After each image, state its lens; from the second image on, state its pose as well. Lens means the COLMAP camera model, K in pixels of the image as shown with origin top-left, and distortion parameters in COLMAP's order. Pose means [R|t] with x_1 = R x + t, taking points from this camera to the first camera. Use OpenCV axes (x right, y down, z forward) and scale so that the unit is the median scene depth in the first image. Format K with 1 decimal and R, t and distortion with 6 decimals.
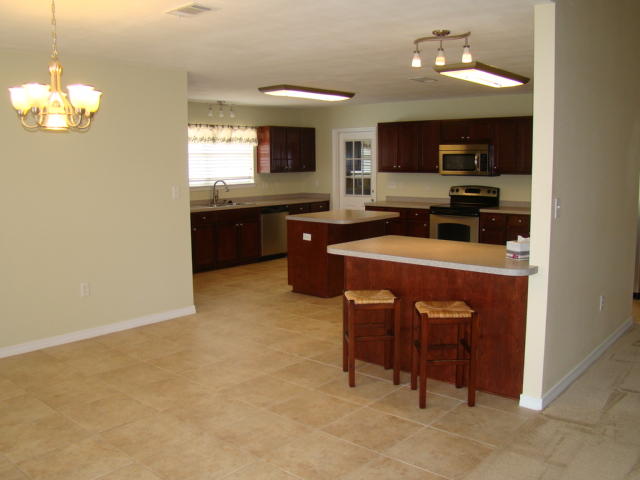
lens RADIAL K [[586.7, 0, 320.0], [0, 586.7, 240.0], [0, 0, 1]] dist [-0.140606, 0.005430]
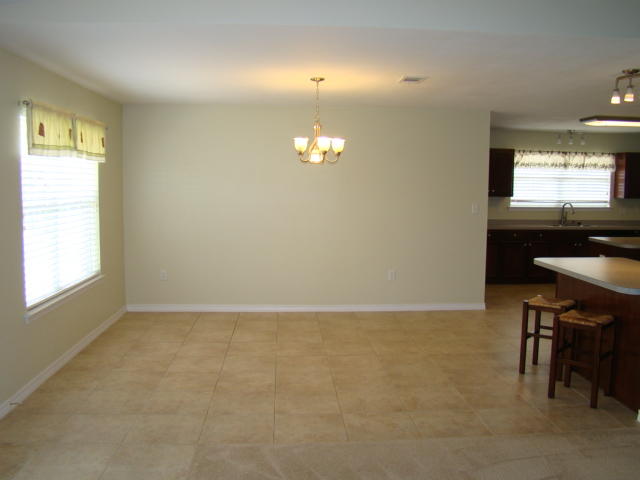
lens RADIAL K [[586.7, 0, 320.0], [0, 586.7, 240.0], [0, 0, 1]] dist [-0.140606, 0.005430]
pose [[0.698316, 0.080543, -0.711244, 0.273688], [-0.105254, 0.994402, 0.009268, 0.005157], [0.708009, 0.068390, 0.702884, -0.067846]]
